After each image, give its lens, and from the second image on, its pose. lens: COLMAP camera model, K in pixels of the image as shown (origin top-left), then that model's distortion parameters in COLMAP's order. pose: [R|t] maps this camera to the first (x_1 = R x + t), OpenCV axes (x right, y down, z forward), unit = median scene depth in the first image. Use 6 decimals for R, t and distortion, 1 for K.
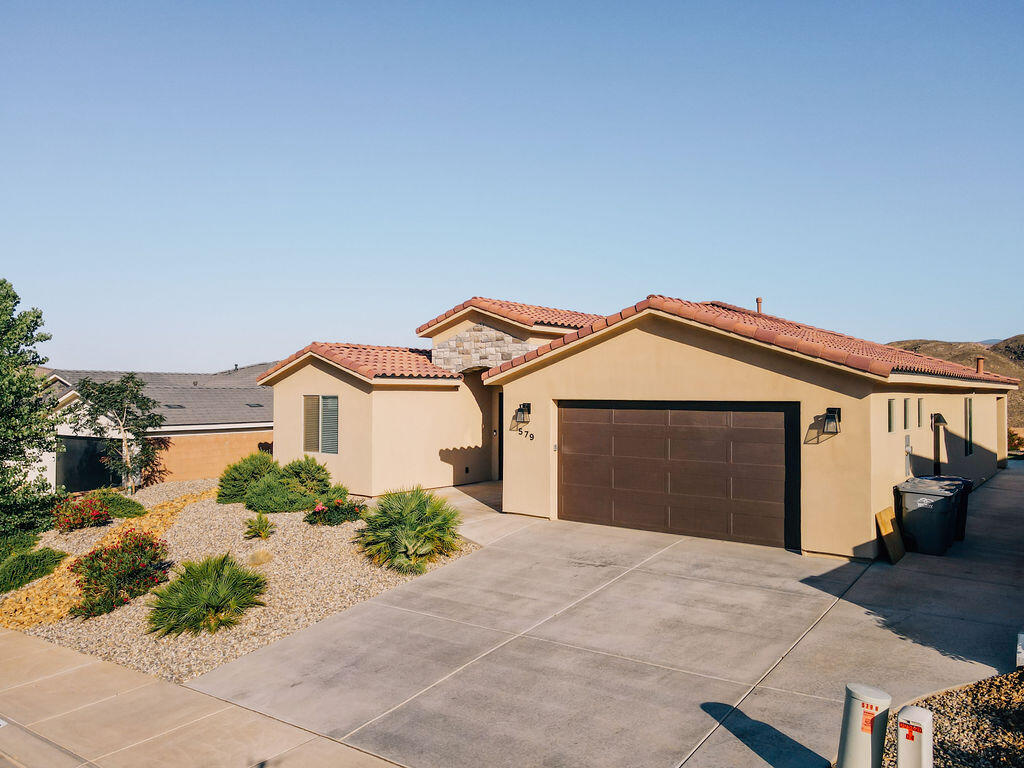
lens RADIAL K [[750.0, 0, 512.0], [0, 750.0, 384.0], [0, 0, 1]] dist [0.013921, 0.009810]
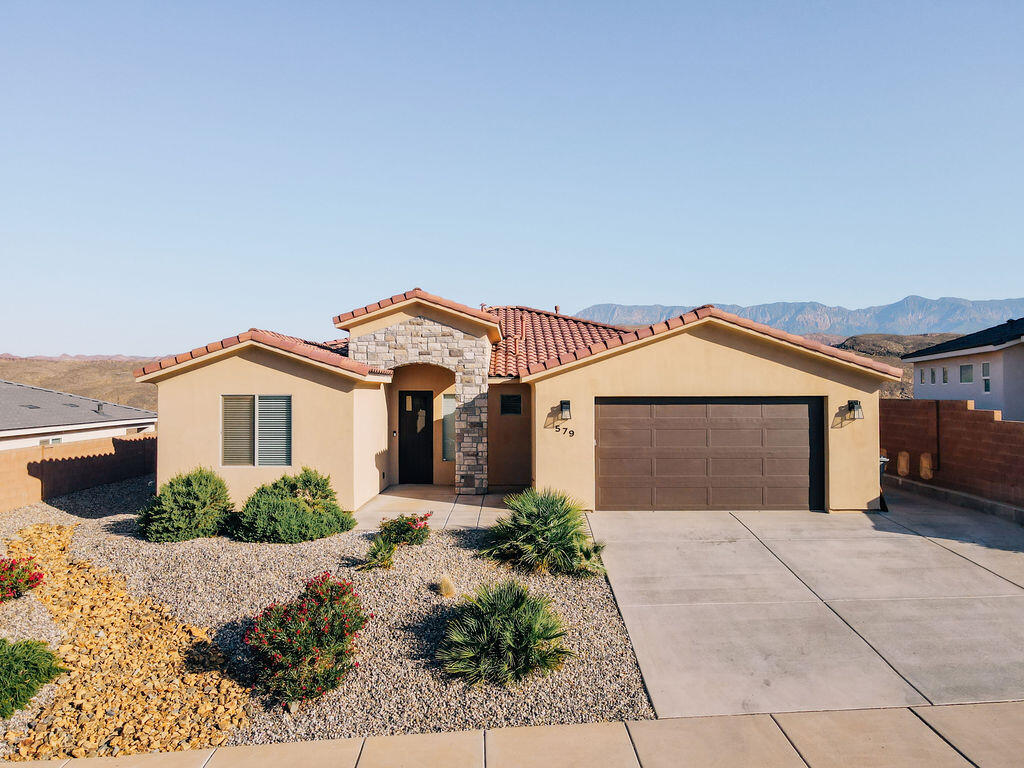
lens RADIAL K [[747.0, 0, 512.0], [0, 747.0, 384.0], [0, 0, 1]] dist [0.014822, 0.005906]
pose [[0.788831, 0.000189, 0.614610, -0.731678], [-0.002843, 0.999990, 0.003341, -0.000336], [-0.614603, -0.004383, 0.788824, 0.265495]]
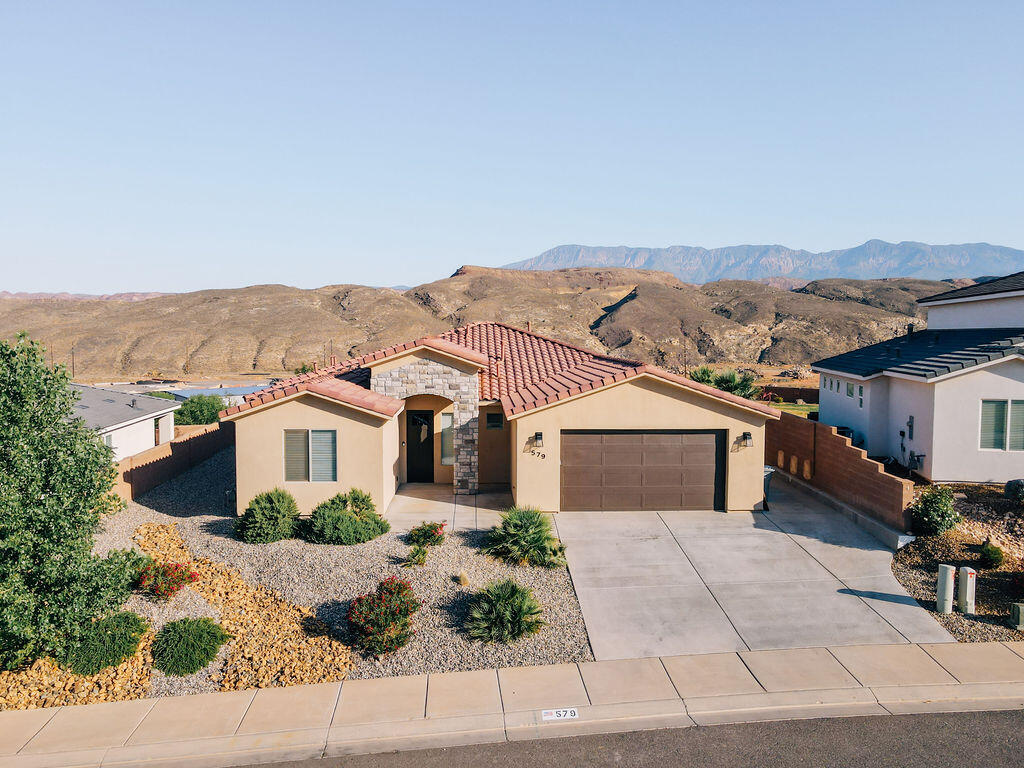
lens RADIAL K [[754.9, 0, 512.0], [0, 754.9, 384.0], [0, 0, 1]] dist [-0.001727, 0.045149]
pose [[0.757831, -0.045273, 0.650878, -1.018076], [-0.009110, 0.996758, 0.079938, -0.192947], [-0.652387, -0.066509, 0.754962, -0.018491]]
